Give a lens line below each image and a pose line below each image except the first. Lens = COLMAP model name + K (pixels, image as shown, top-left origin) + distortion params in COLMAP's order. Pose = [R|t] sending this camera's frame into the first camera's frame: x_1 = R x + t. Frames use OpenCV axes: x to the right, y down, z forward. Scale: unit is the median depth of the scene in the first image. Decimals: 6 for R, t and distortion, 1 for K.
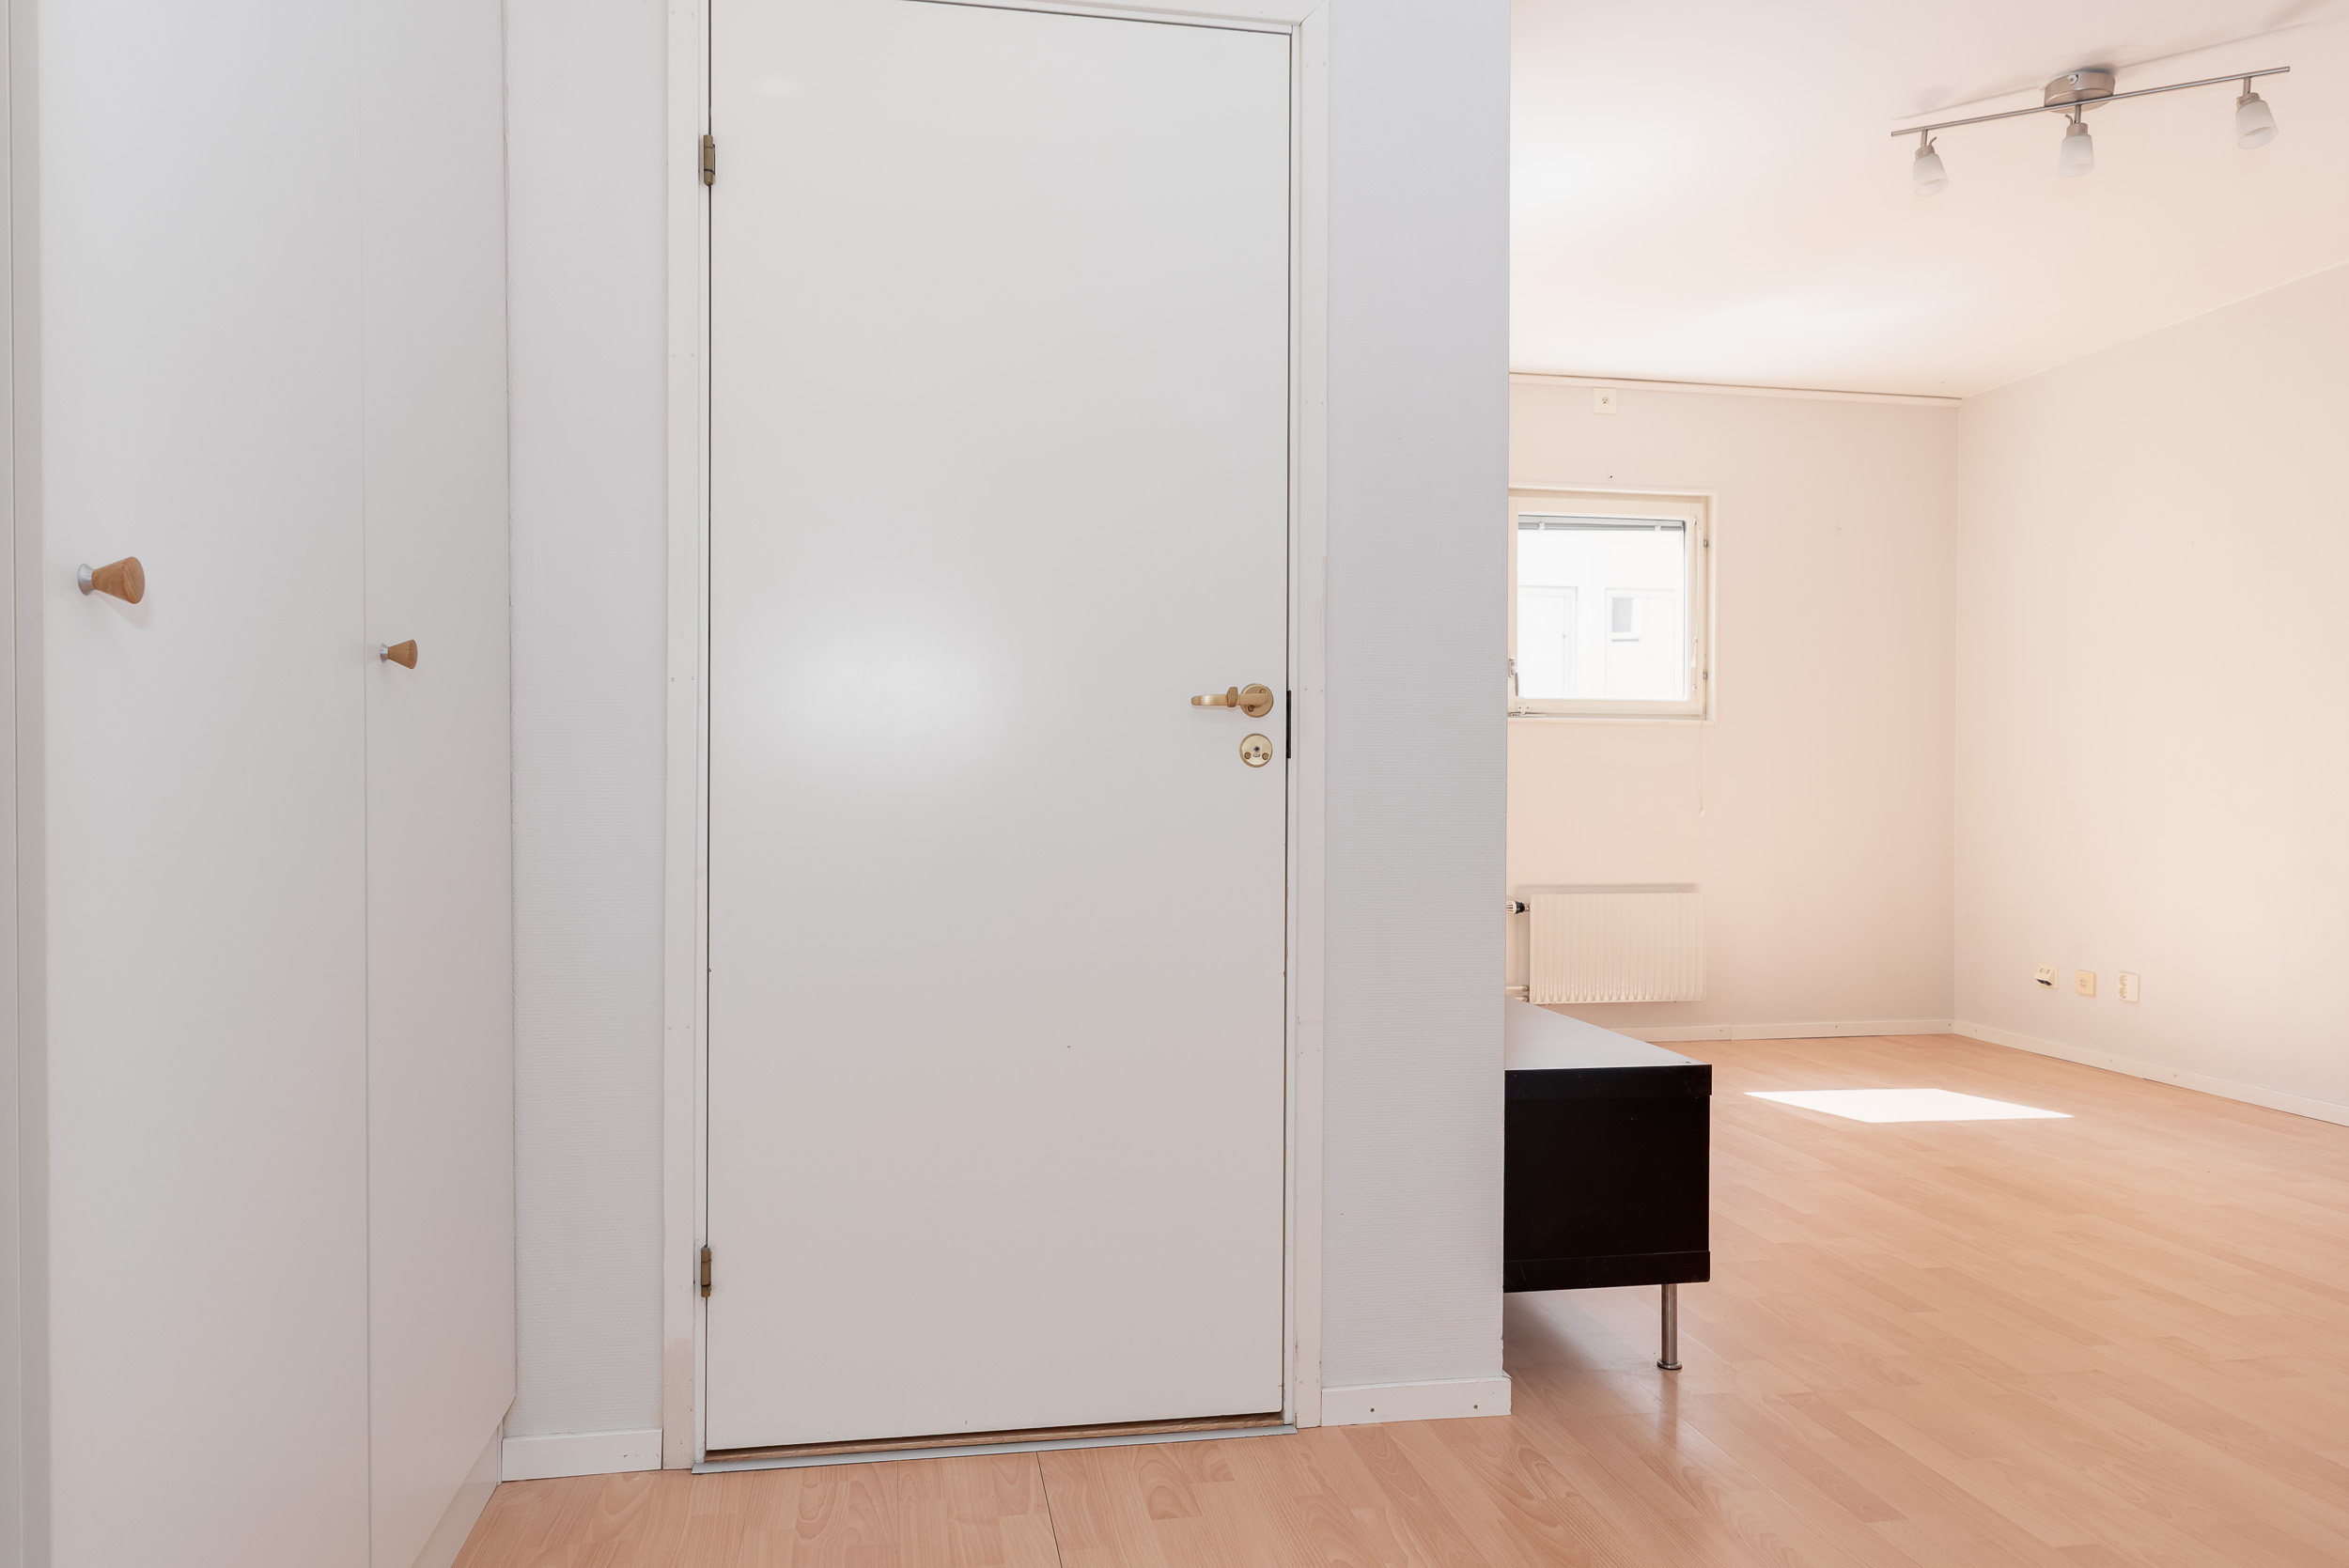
lens RADIAL K [[1567.1, 0, 1174.5], [0, 1567.1, 784.0], [0, 0, 1]] dist [-0.000581, -0.000933]
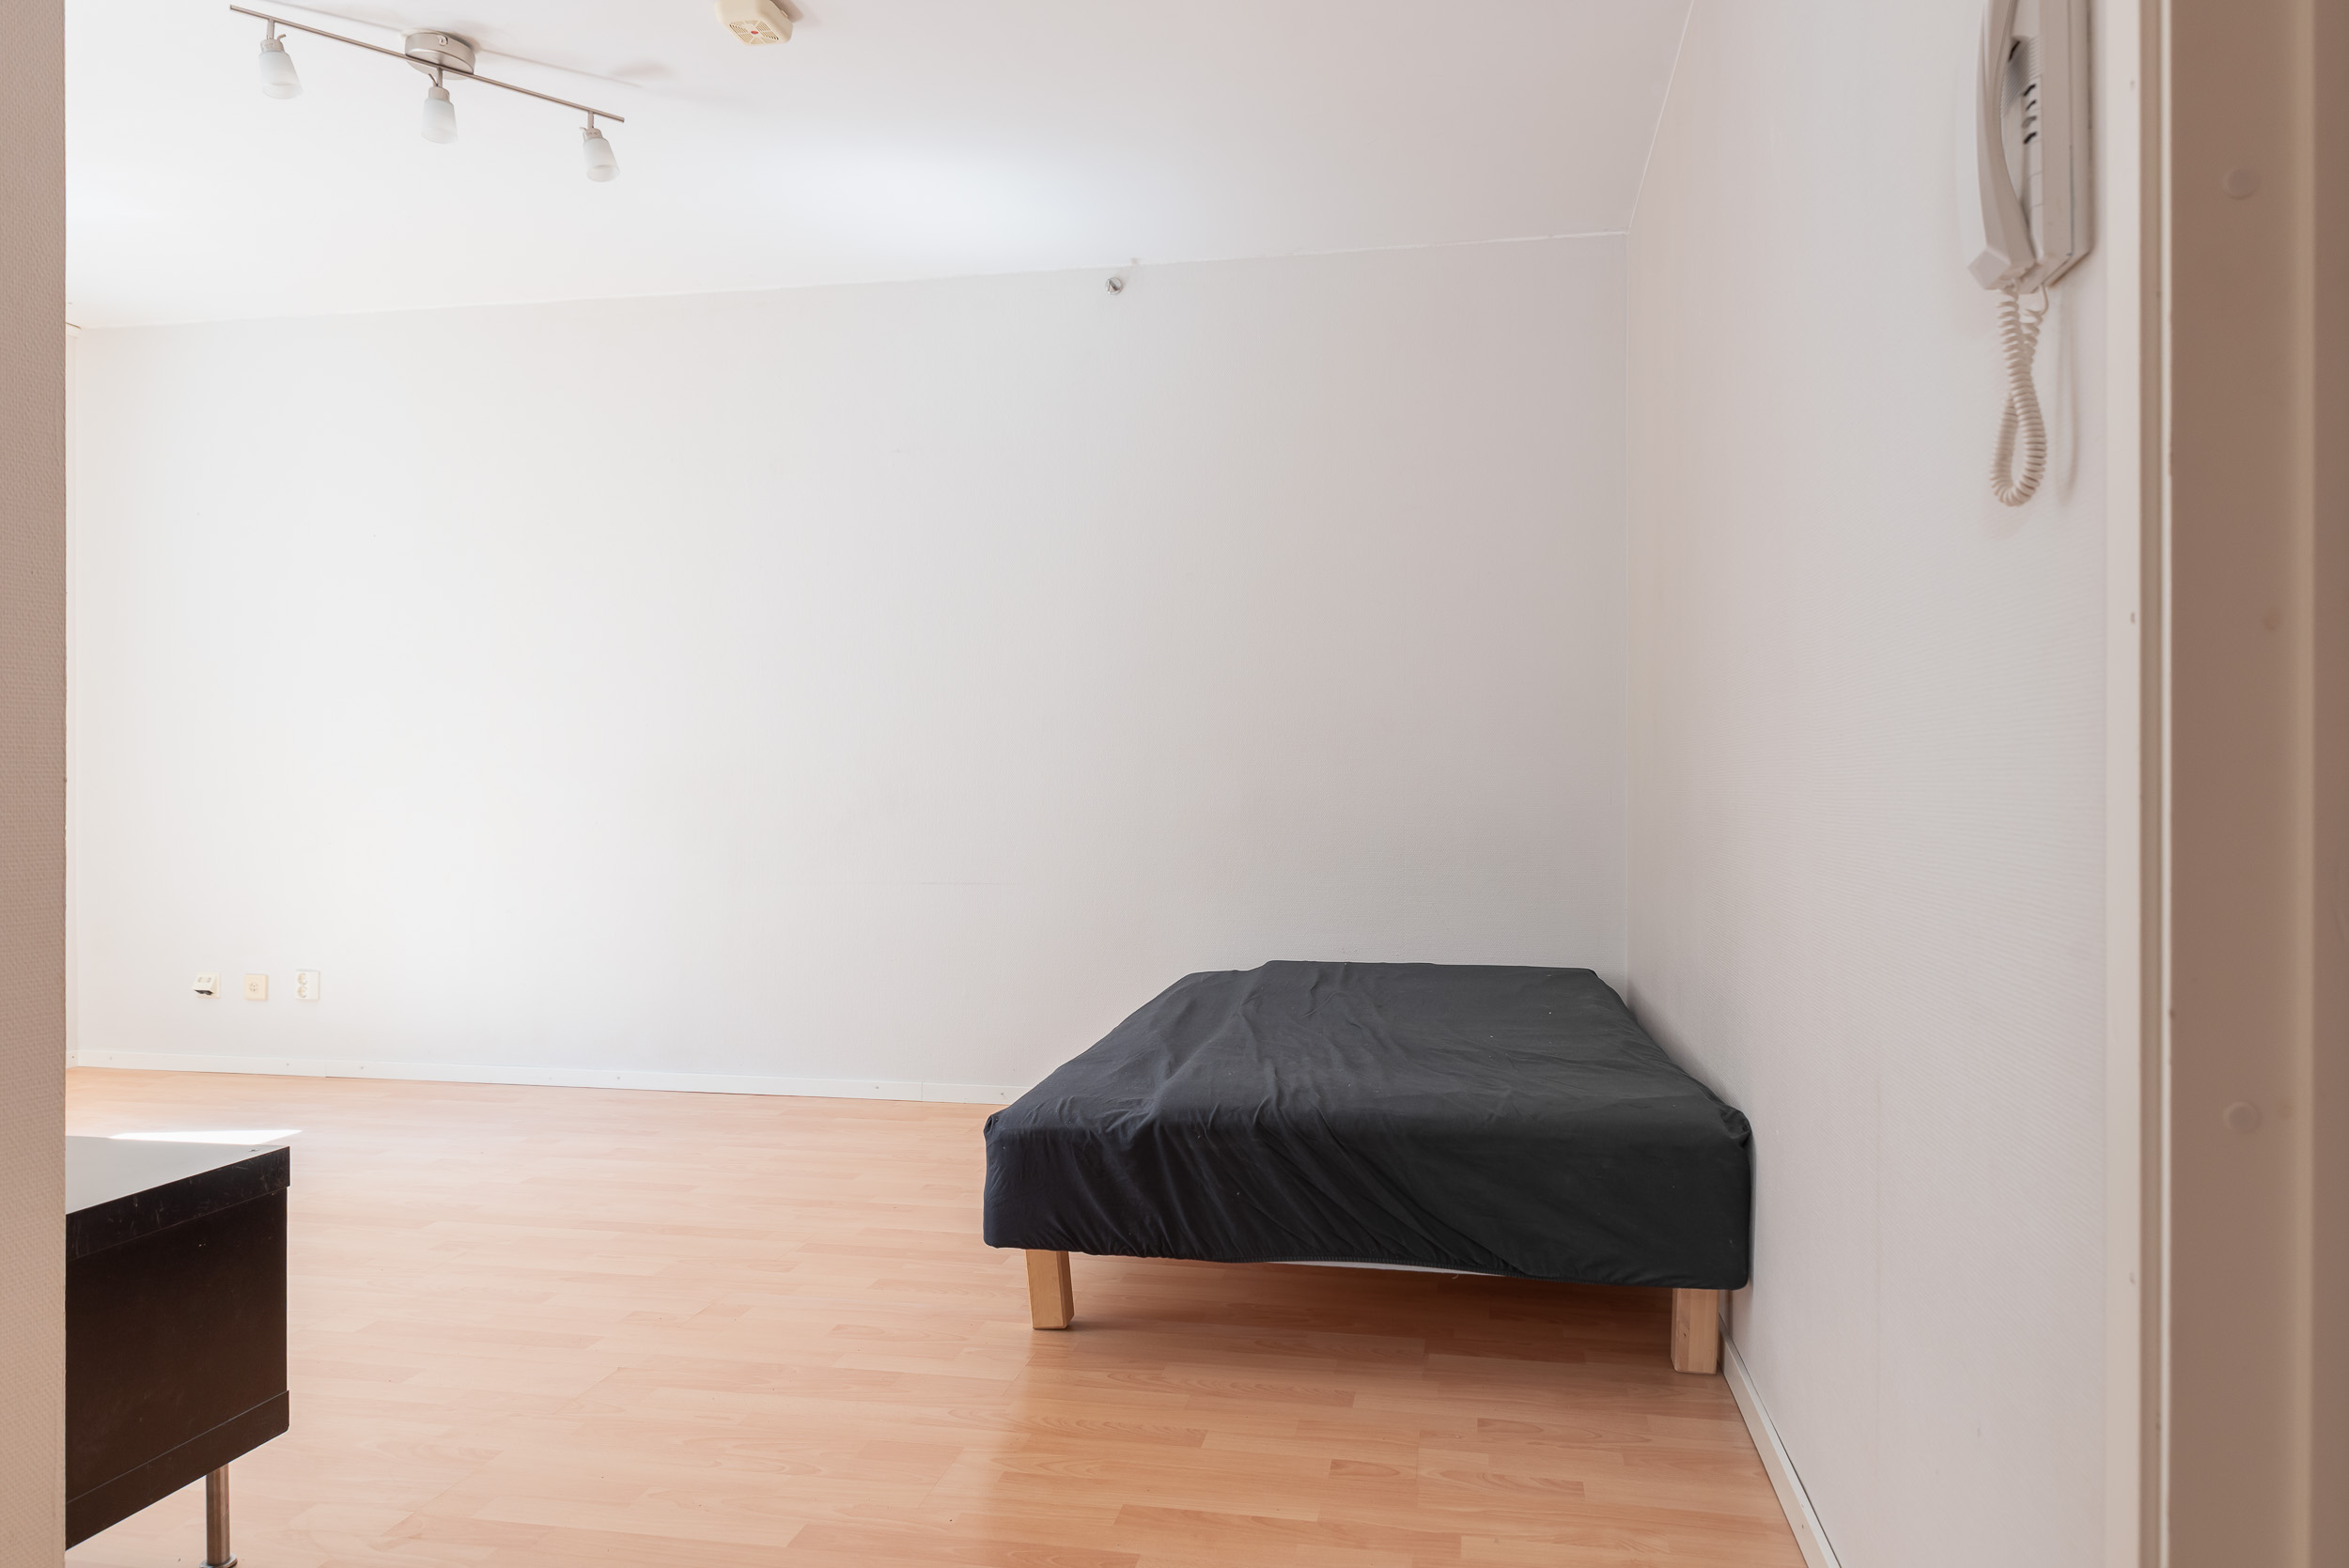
lens RADIAL K [[1567.1, 0, 1174.5], [0, 1567.1, 784.0], [0, 0, 1]] dist [-0.000581, -0.000933]
pose [[0.356371, -0.005571, 0.934328, -0.170529], [-0.001579, 0.999977, 0.006565, -0.003330], [-0.934343, -0.003815, 0.356354, 0.251583]]
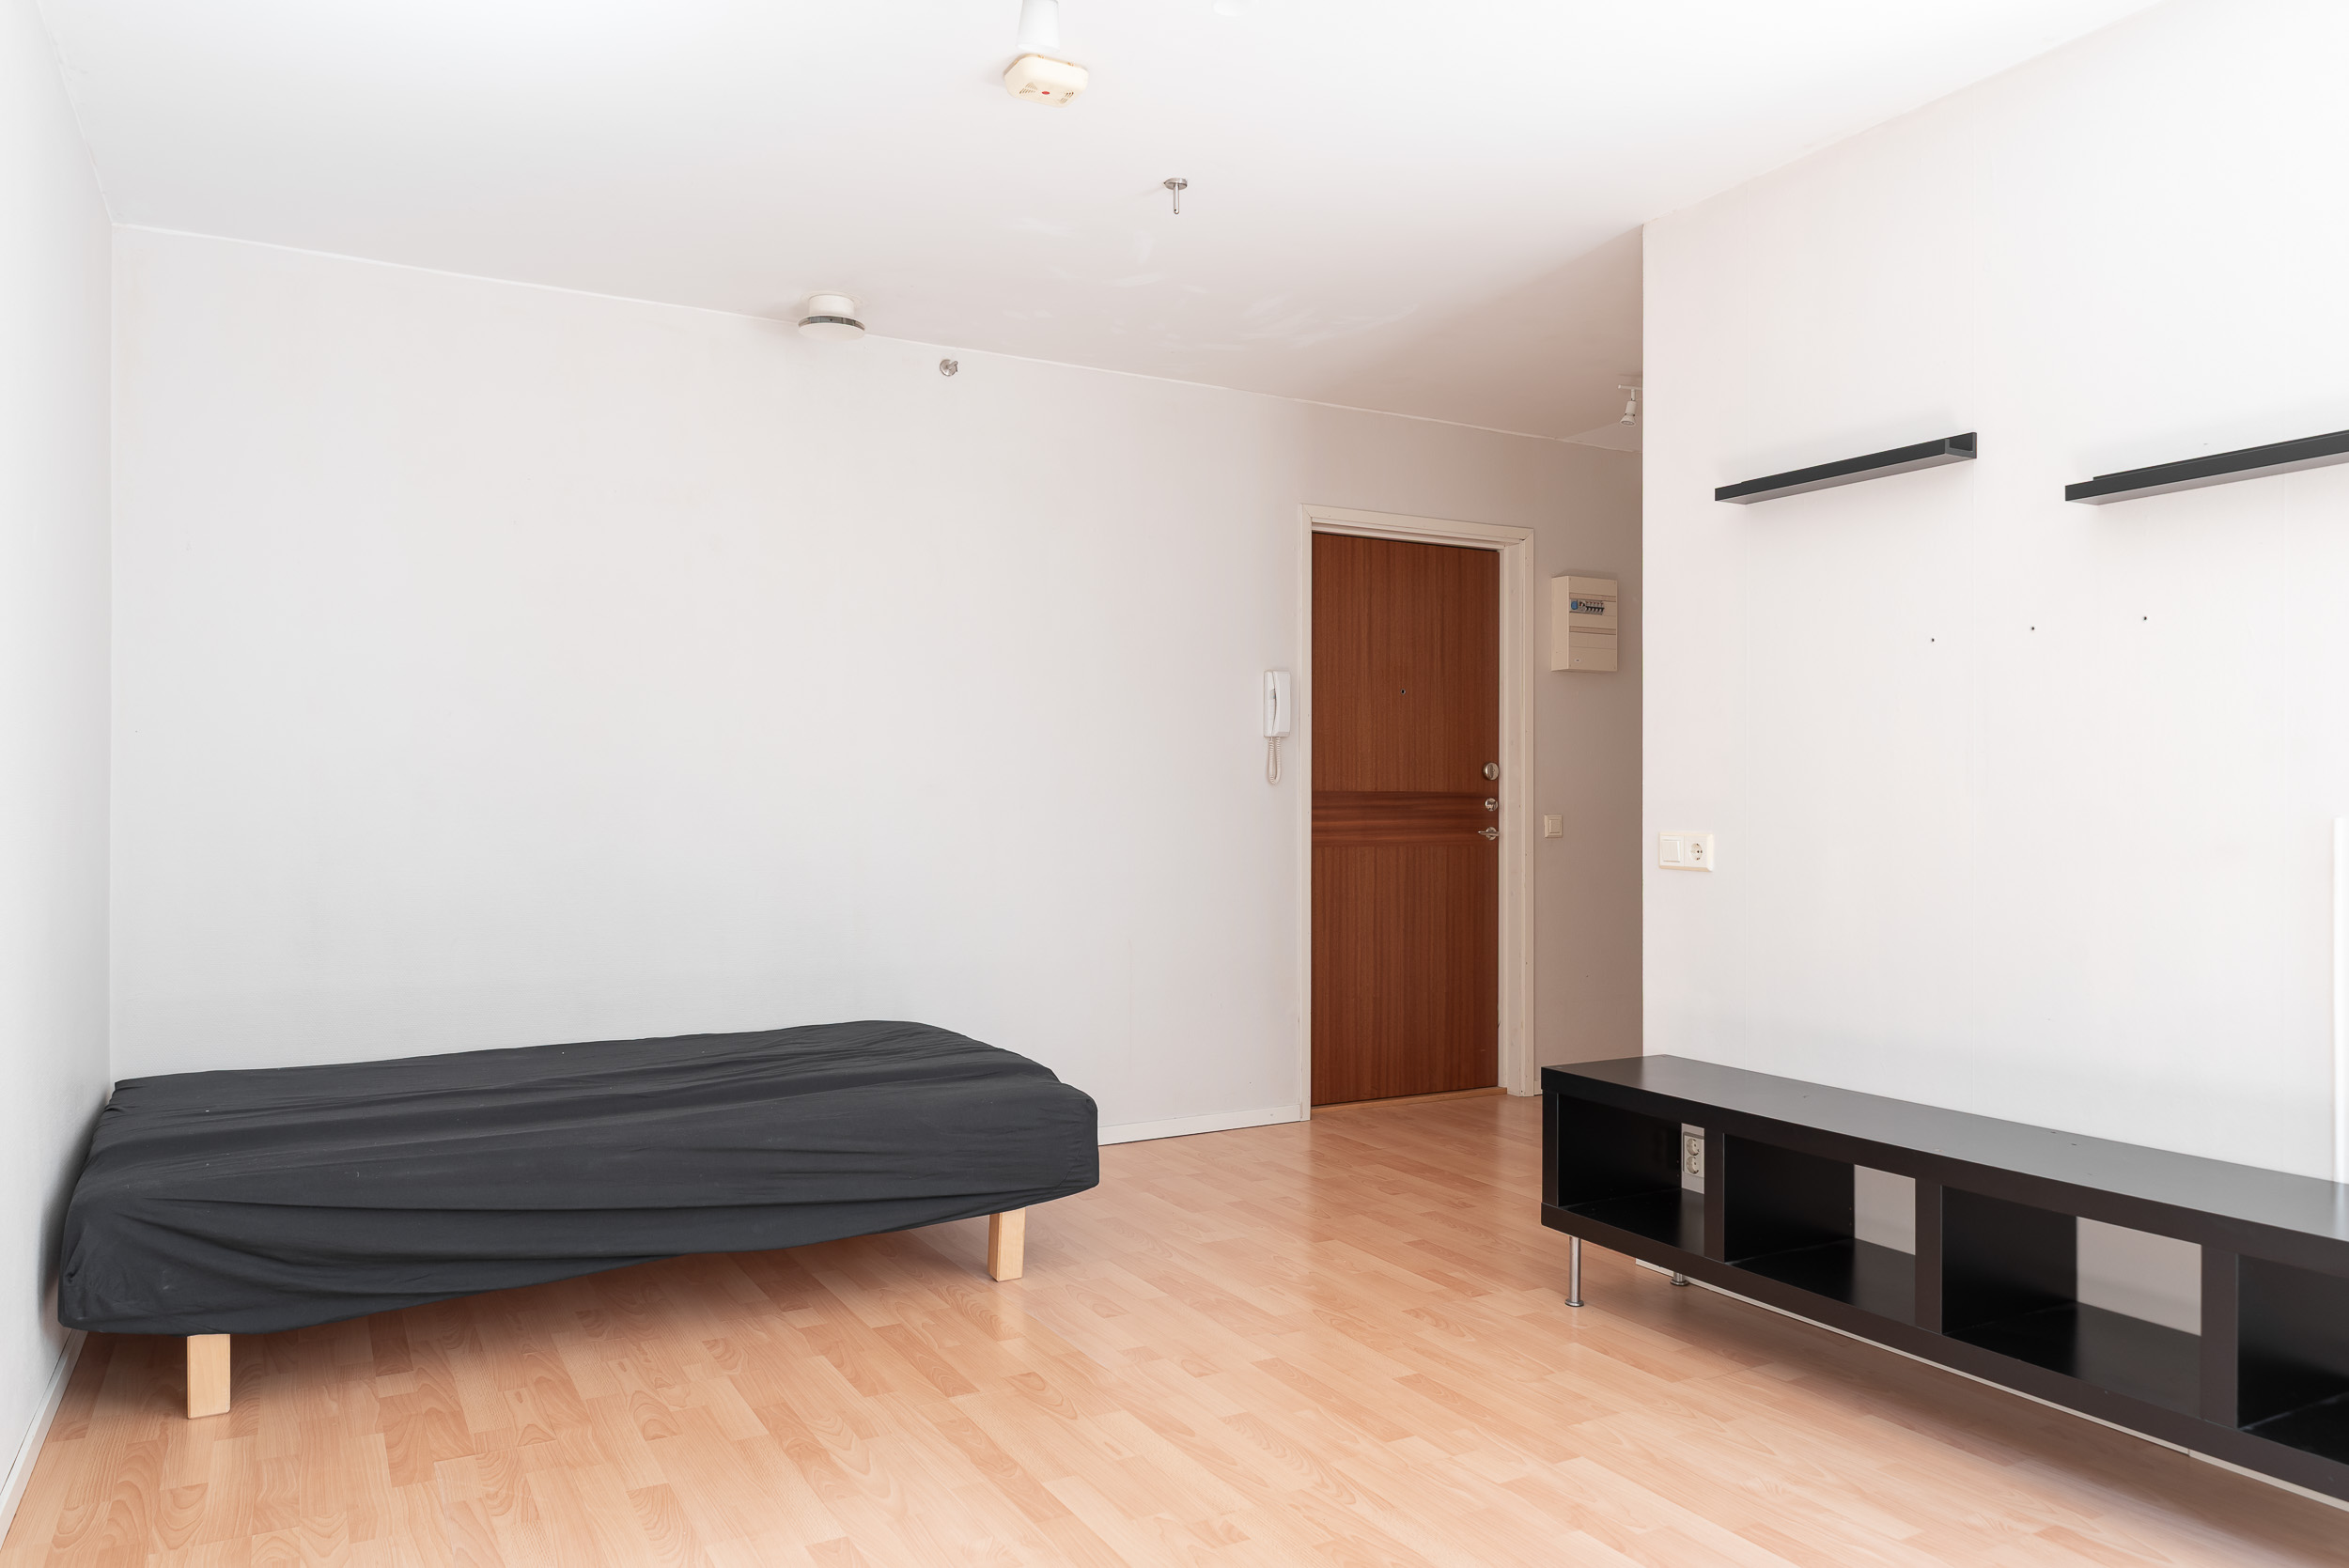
lens RADIAL K [[1603.6, 0, 1174.5], [0, 1603.6, 784.0], [0, 0, 1]] dist [0.004774, -0.003977]
pose [[-0.946122, -0.006562, -0.323743, 0.860318], [-0.003555, 0.999945, -0.009876, -0.041926], [0.323790, -0.008193, -0.946093, 1.737210]]
